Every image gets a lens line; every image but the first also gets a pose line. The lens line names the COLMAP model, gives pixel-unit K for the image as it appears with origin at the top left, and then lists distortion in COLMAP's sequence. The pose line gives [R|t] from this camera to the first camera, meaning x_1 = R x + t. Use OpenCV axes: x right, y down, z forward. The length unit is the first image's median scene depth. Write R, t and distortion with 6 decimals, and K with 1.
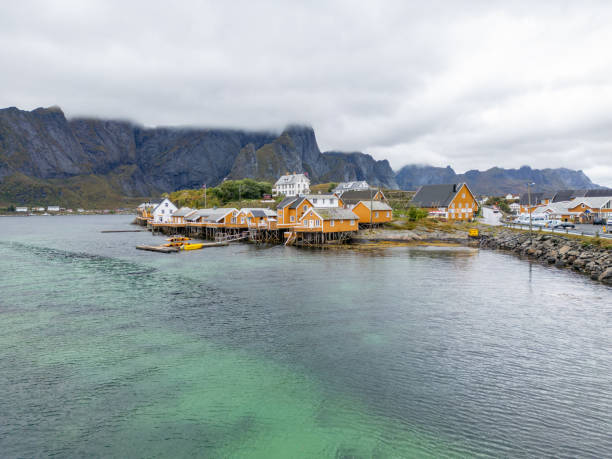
lens RADIAL K [[435.3, 0, 306.0], [0, 435.3, 229.5], [0, 0, 1]] dist [0.057360, -0.001895]
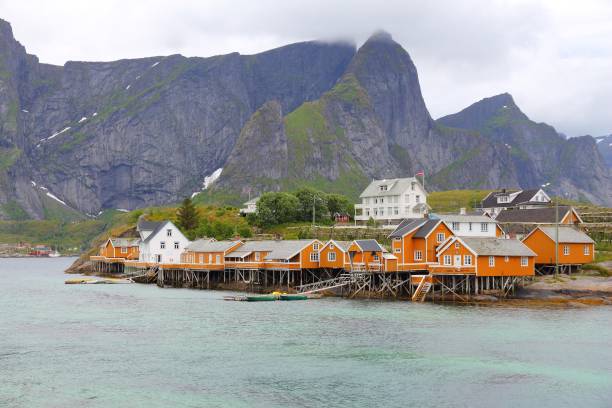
lens RADIAL K [[1044.1, 0, 306.0], [0, 1044.1, 204.0], [0, 0, 1]] dist [0.245453, 0.060515]
pose [[0.996677, 0.005192, -0.081295, -0.058633], [-0.012559, 0.995829, -0.090376, 0.030884], [0.080487, 0.091096, 0.992584, -0.370393]]
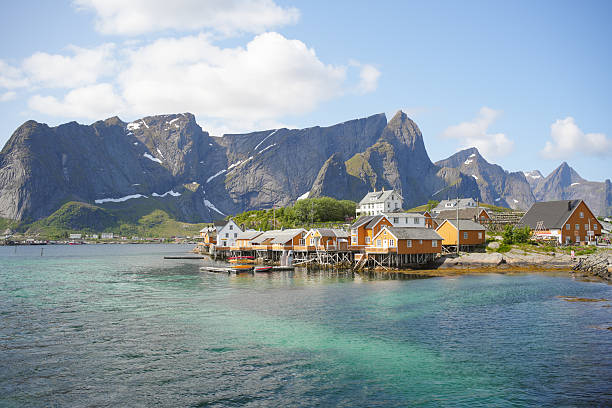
lens RADIAL K [[593.9, 0, 306.0], [0, 593.9, 204.0], [0, 0, 1]] dist [-0.198032, 0.223507]
pose [[0.983199, -0.007757, -0.182373, 0.053680], [-0.011642, 0.994398, -0.105060, 0.024546], [0.182166, 0.105418, 0.977600, -0.157363]]
